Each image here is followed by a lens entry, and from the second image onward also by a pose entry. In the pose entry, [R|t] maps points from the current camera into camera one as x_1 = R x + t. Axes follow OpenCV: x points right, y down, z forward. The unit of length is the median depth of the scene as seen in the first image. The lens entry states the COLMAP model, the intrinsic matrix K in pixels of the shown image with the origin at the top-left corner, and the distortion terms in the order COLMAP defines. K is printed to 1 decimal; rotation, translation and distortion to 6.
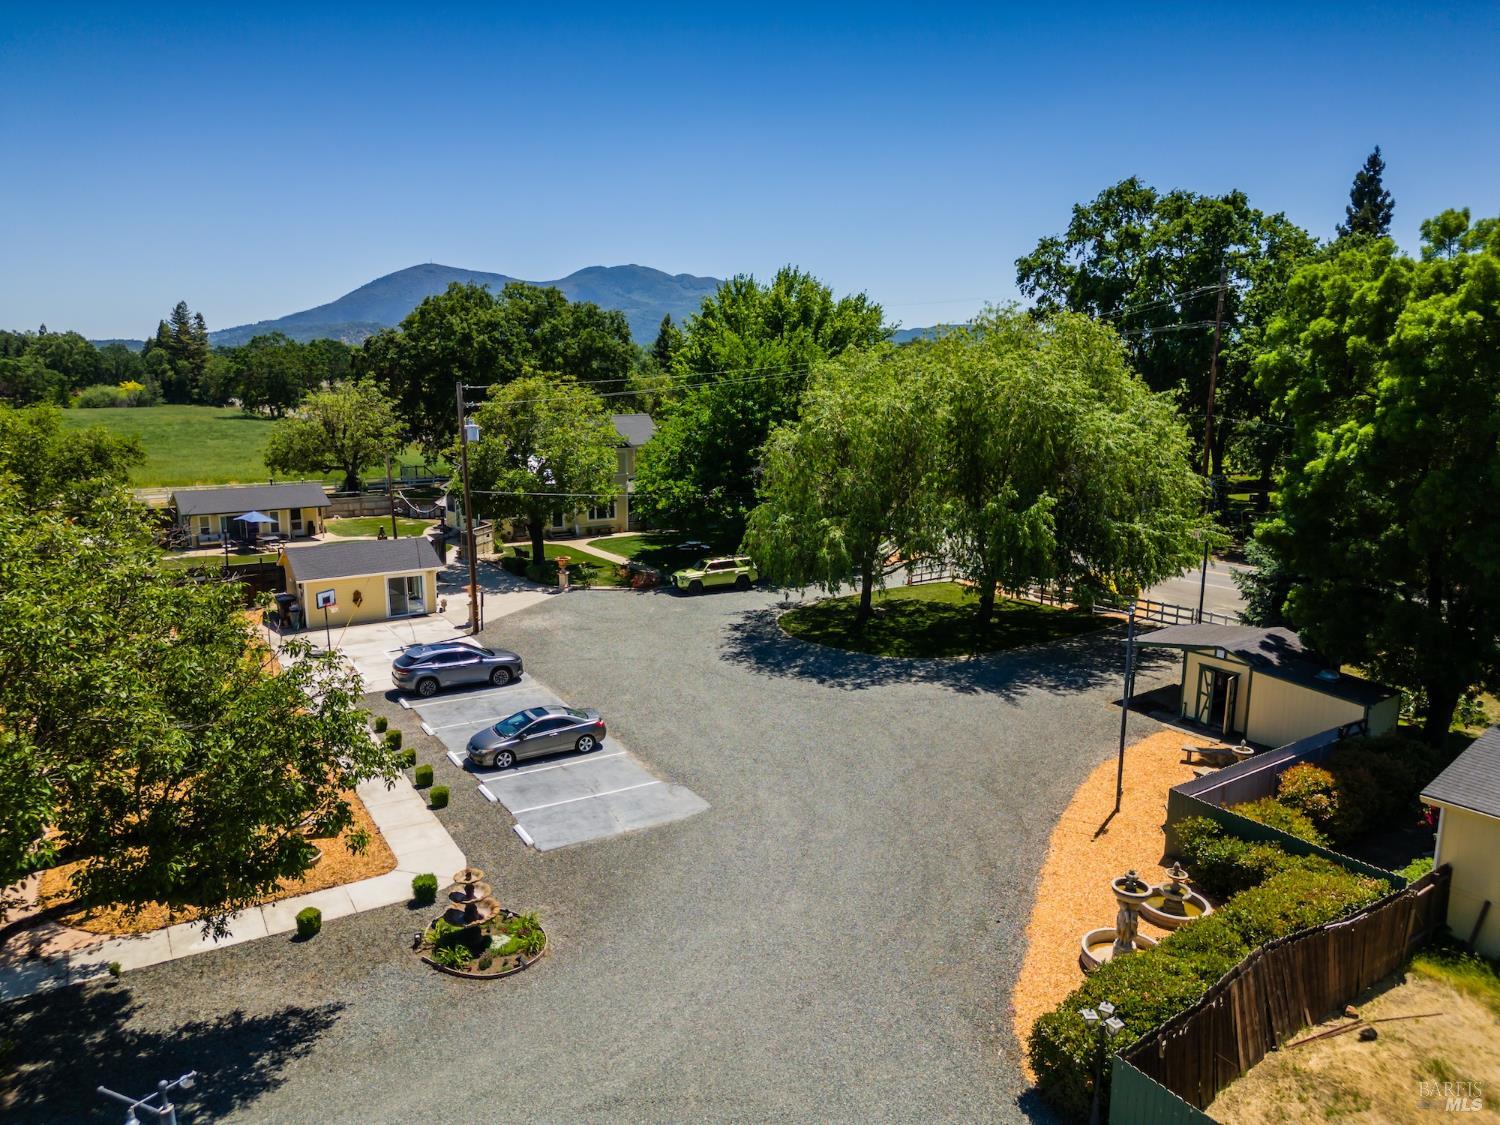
lens RADIAL K [[1050.5, 0, 743.0], [0, 1050.5, 560.8], [0, 0, 1]] dist [0.069632, -0.062325]
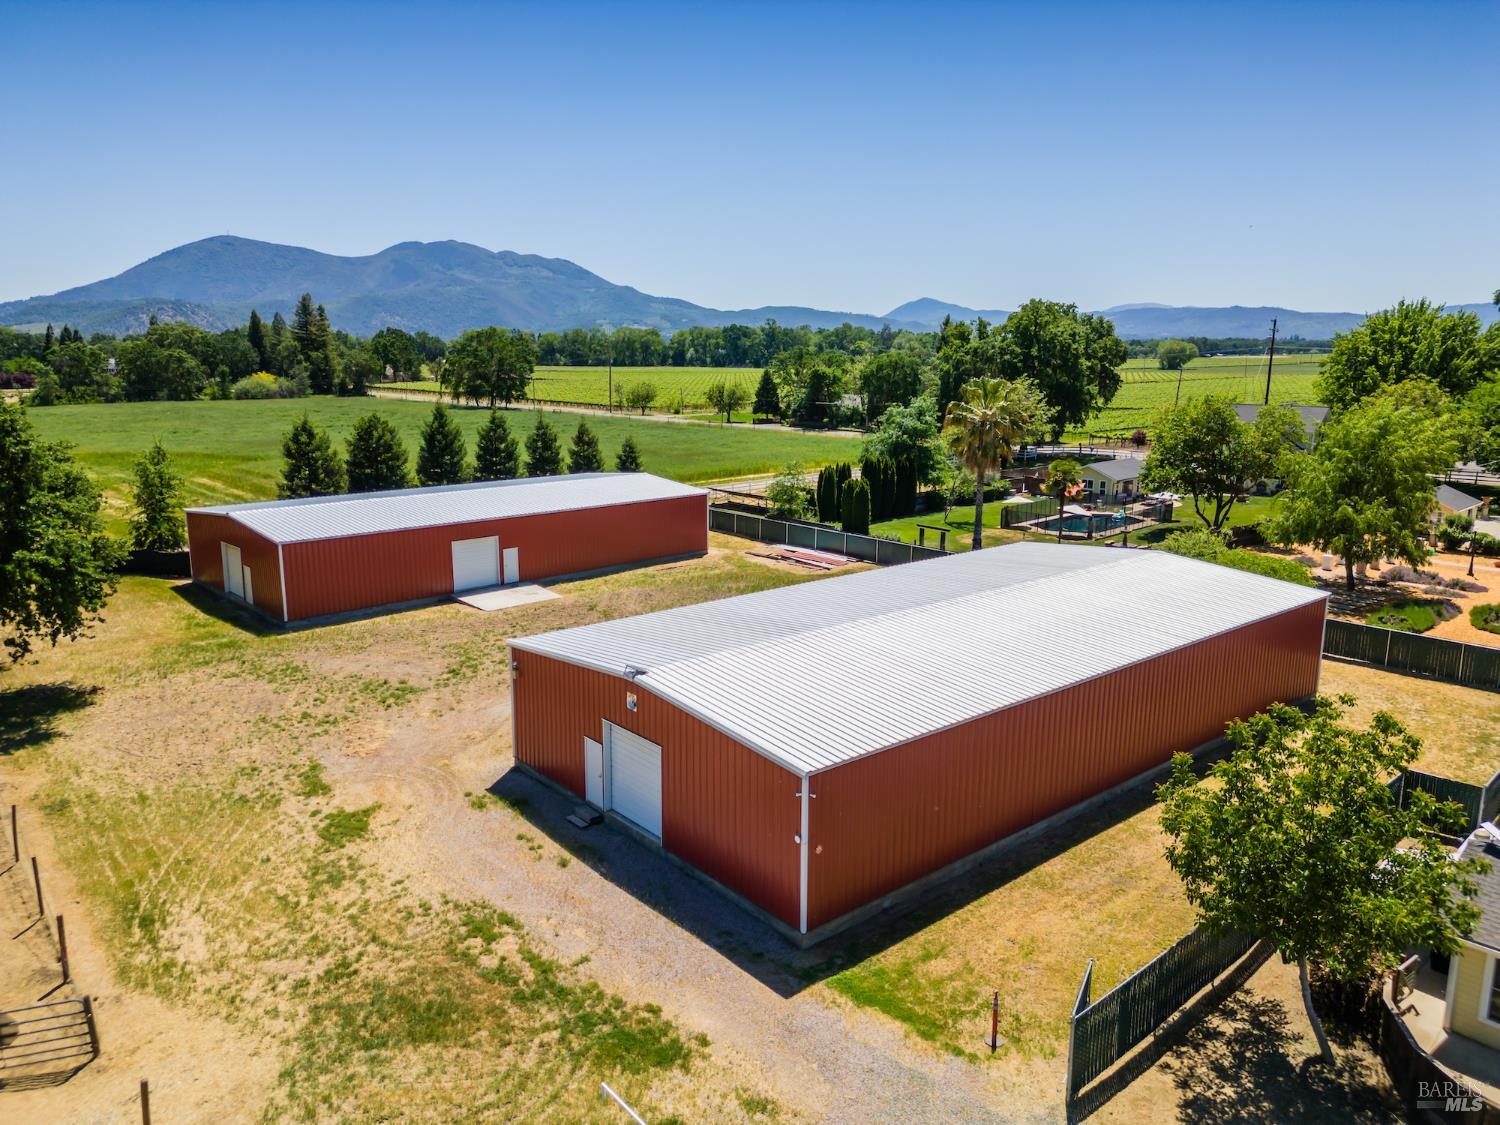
lens RADIAL K [[1050.5, 0, 746.6], [0, 1050.5, 561.2], [0, 0, 1]] dist [0.069632, -0.062325]
pose [[0.986187, -0.033663, 0.162181, -1.081565], [0.030787, 0.999322, 0.020212, 0.017875], [-0.162751, -0.014940, 0.986554, -0.274345]]
